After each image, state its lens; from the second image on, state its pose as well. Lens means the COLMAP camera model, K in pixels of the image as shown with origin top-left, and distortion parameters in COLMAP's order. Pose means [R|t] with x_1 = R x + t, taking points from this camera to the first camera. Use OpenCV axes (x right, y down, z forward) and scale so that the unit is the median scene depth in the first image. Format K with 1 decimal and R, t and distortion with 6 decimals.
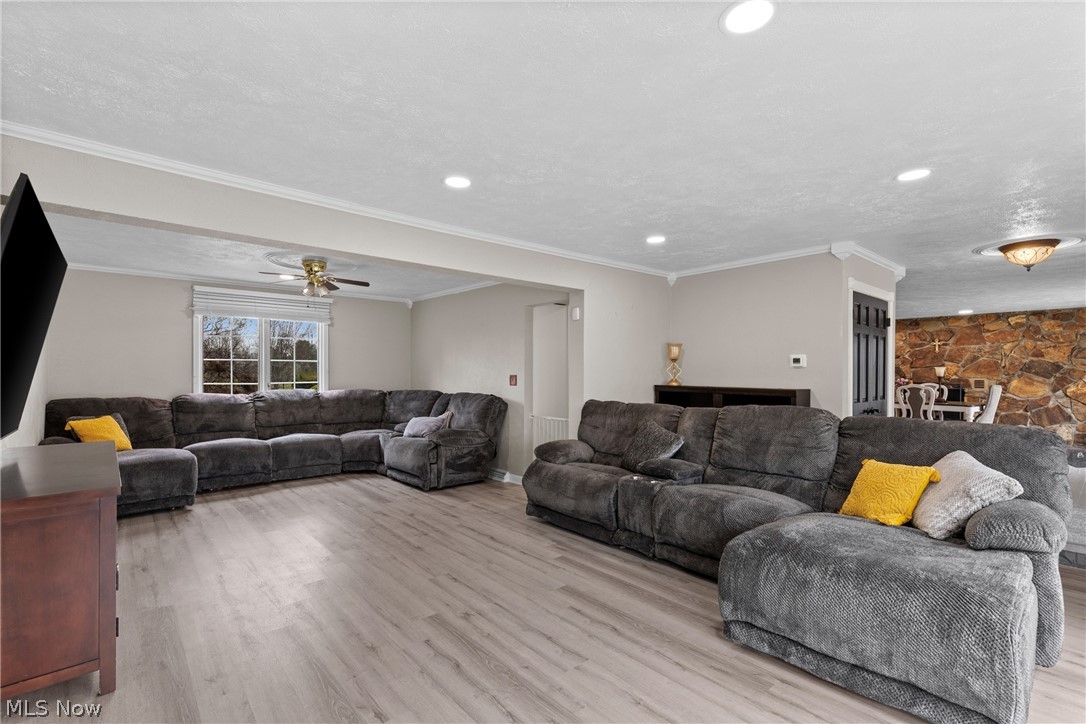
lens RADIAL K [[490.0, 0, 544.7], [0, 490.0, 365.5], [0, 0, 1]] dist [0.004462, 0.000742]
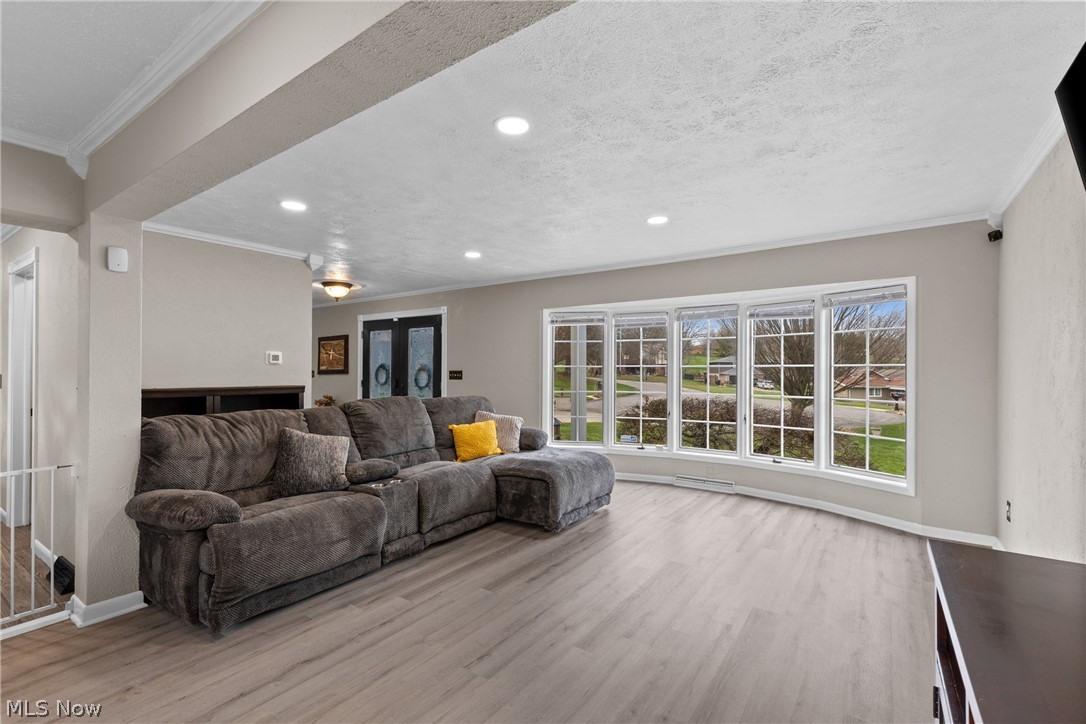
lens RADIAL K [[490.0, 0, 542.0], [0, 490.0, 359.8], [0, 0, 1]] dist [0.004462, 0.000742]
pose [[-0.217537, 0.019074, 0.975866, -0.803071], [0.008719, 0.999807, -0.017598, 0.022475], [-0.976013, 0.004680, -0.217662, 0.959536]]
